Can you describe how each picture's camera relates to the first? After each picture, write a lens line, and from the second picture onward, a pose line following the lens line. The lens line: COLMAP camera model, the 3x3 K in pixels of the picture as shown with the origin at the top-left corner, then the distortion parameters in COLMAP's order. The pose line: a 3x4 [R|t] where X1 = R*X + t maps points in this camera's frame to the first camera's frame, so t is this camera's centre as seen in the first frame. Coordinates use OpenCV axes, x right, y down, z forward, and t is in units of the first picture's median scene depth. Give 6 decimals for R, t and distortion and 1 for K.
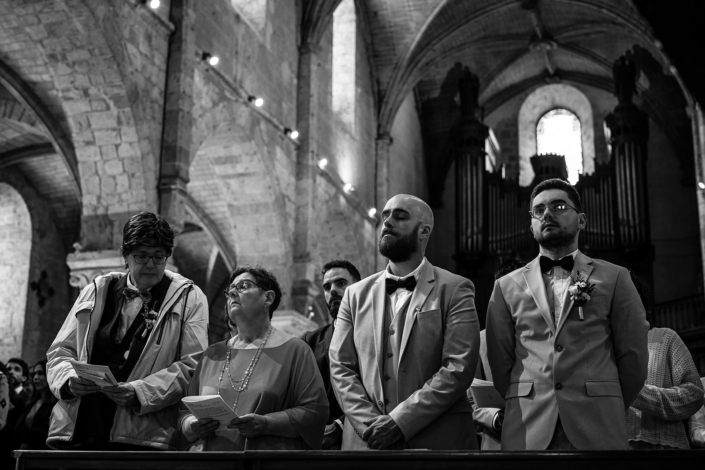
lens RADIAL K [[1033.0, 0, 352.2], [0, 1033.0, 235.3], [0, 0, 1]] dist [-0.000341, 0.000000]
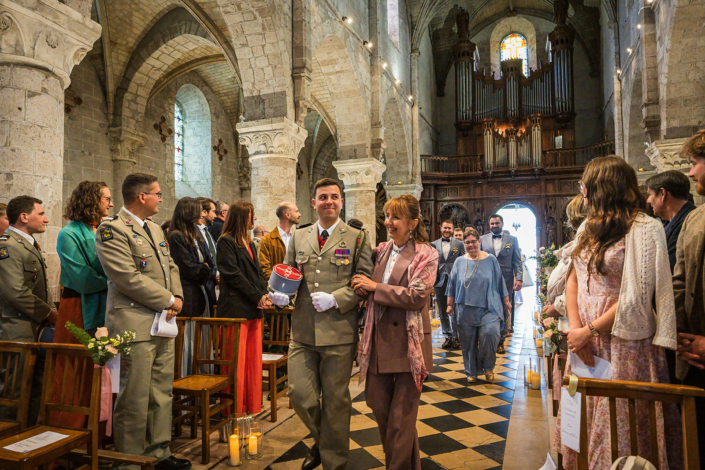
lens RADIAL K [[505.9, 0, 354.6], [0, 505.9, 234.6], [0, 0, 1]] dist [0.009750, -0.002922]
pose [[0.999005, -0.028294, -0.034488, -0.060084], [0.035032, 0.976232, 0.213877, 0.018615], [0.027617, -0.214873, 0.976252, 0.181722]]
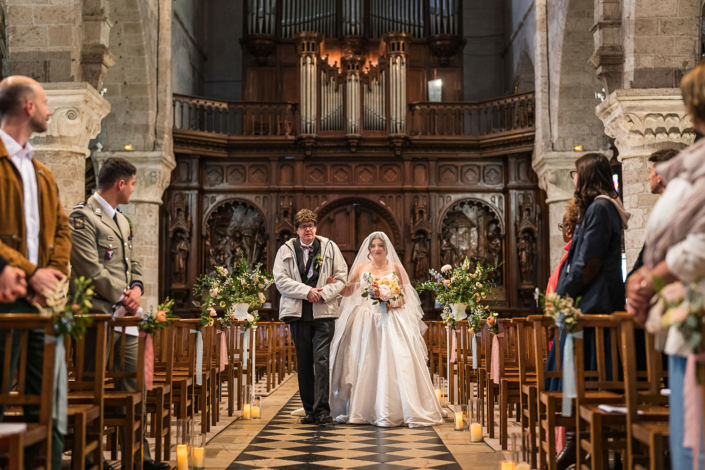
lens RADIAL K [[1033.0, 0, 349.7], [0, 1033.0, 234.9], [0, 0, 1]] dist [-0.000341, 0.000000]
pose [[0.954904, 0.006949, 0.296834, -0.093540], [-0.059431, 0.983968, 0.168152, 0.041944], [-0.290906, -0.178210, 0.940008, 0.195030]]
